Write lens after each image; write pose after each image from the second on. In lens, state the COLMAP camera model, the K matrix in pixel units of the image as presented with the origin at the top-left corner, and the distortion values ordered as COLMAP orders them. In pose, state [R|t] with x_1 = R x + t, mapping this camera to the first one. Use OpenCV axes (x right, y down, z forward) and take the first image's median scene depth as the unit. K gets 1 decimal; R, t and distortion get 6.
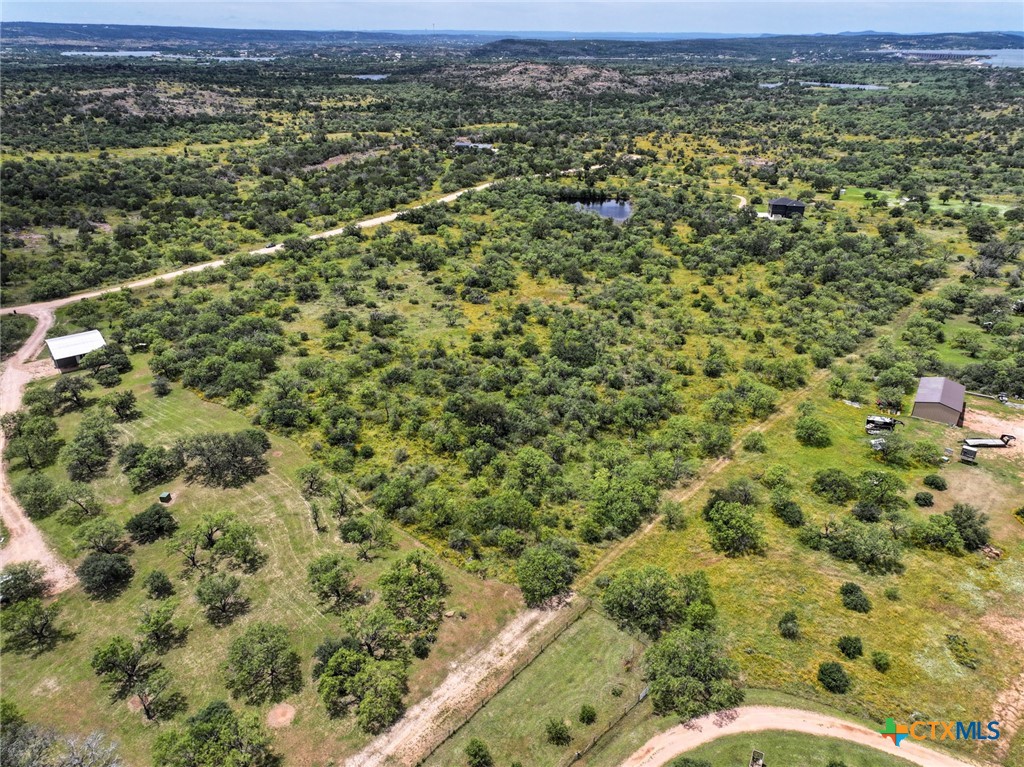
lens RADIAL K [[718.2, 0, 515.8], [0, 718.2, 381.3], [0, 0, 1]] dist [-0.003059, 0.023074]
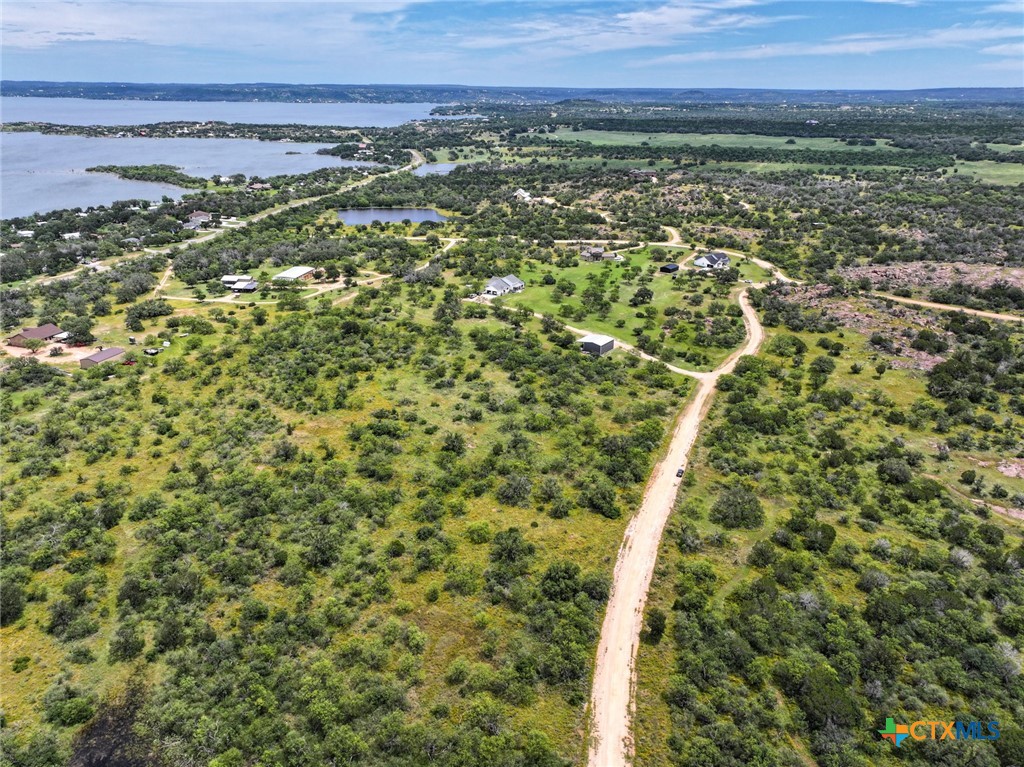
lens RADIAL K [[718.2, 0, 515.8], [0, 718.2, 381.3], [0, 0, 1]] dist [-0.003059, 0.023074]
pose [[-0.966378, 0.092431, -0.239938, 0.011295], [-0.117972, 0.669754, 0.733152, -1.307688], [0.228466, 0.736808, -0.636331, 2.261941]]
